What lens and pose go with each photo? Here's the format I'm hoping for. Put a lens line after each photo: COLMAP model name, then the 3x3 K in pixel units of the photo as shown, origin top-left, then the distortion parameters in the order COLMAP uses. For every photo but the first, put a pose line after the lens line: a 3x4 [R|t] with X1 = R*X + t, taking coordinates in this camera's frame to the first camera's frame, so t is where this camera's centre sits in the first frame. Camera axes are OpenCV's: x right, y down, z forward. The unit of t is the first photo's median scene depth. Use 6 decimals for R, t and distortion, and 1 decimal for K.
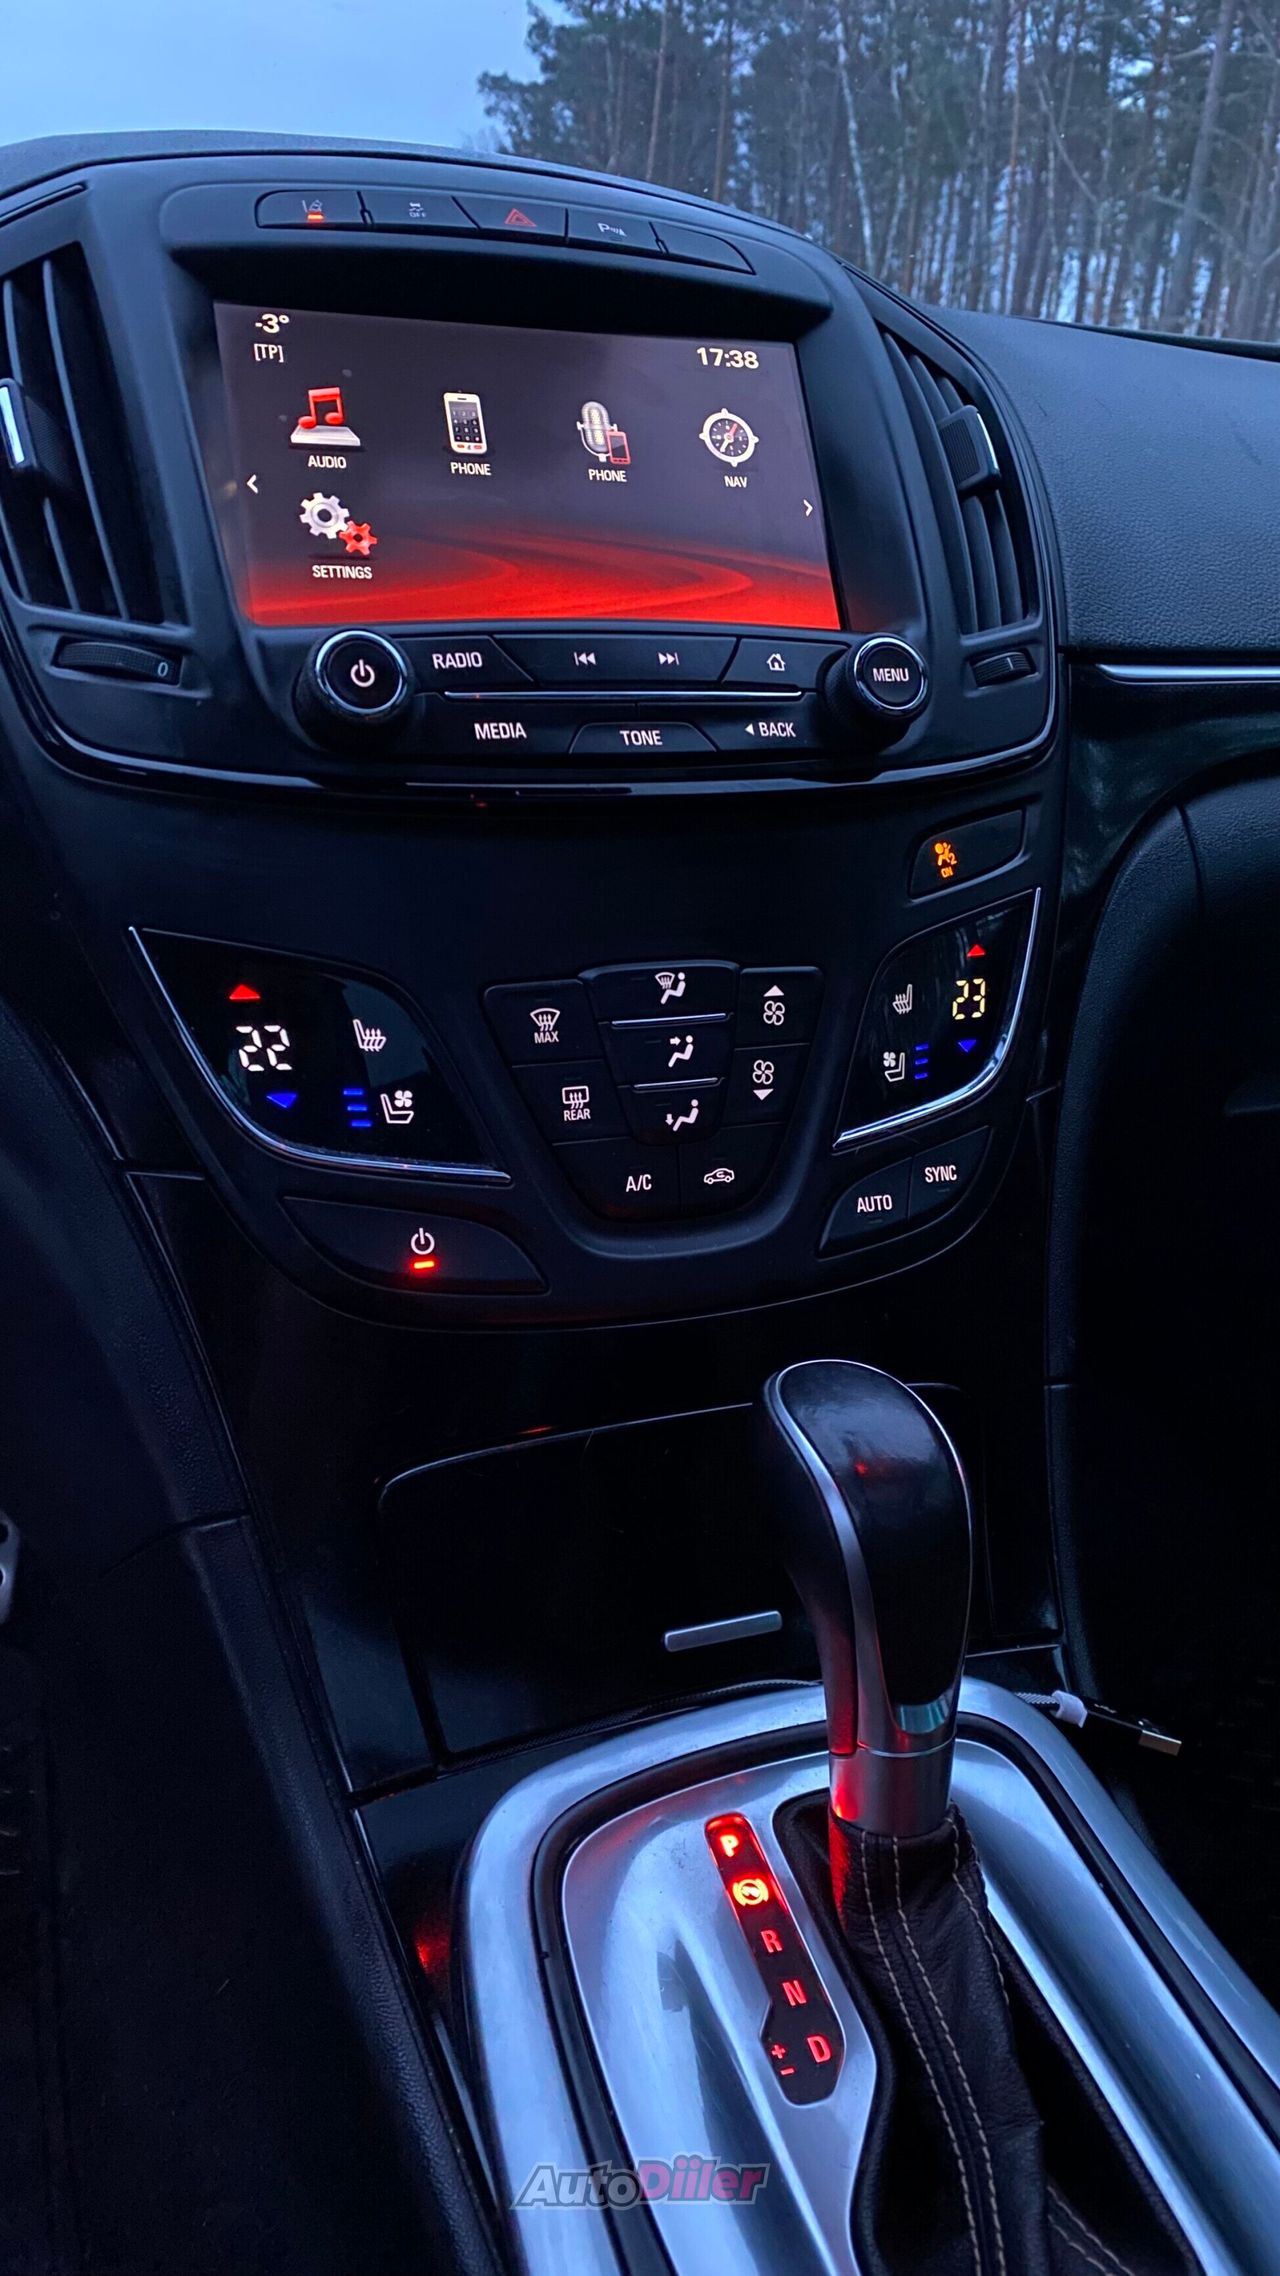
lens RADIAL K [[1743.9, 0, 641.6], [0, 1743.9, 1133.9], [0, 0, 1]] dist [0.037155, -0.024498]
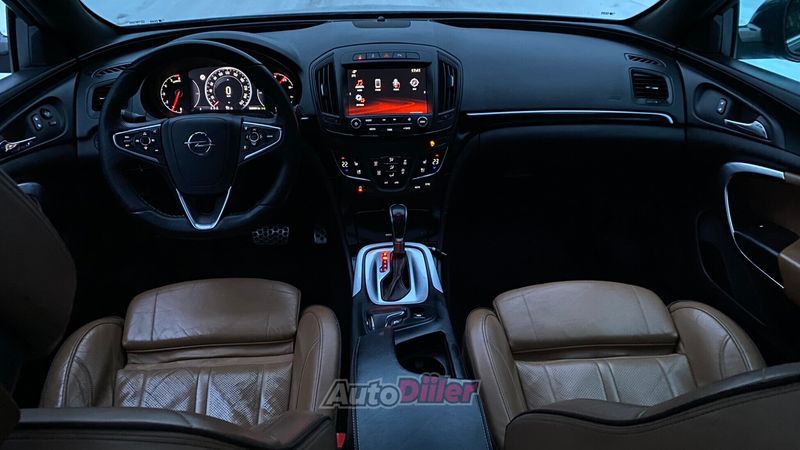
lens RADIAL K [[650.2, 0, 395.7], [0, 650.2, 232.6], [0, 0, 1]] dist [0.073980, -0.000603]
pose [[0.950328, 0.102445, -0.293909, 0.971485], [-0.059739, 0.986760, 0.150785, -0.206841], [0.305465, -0.125737, 0.943865, -1.955531]]
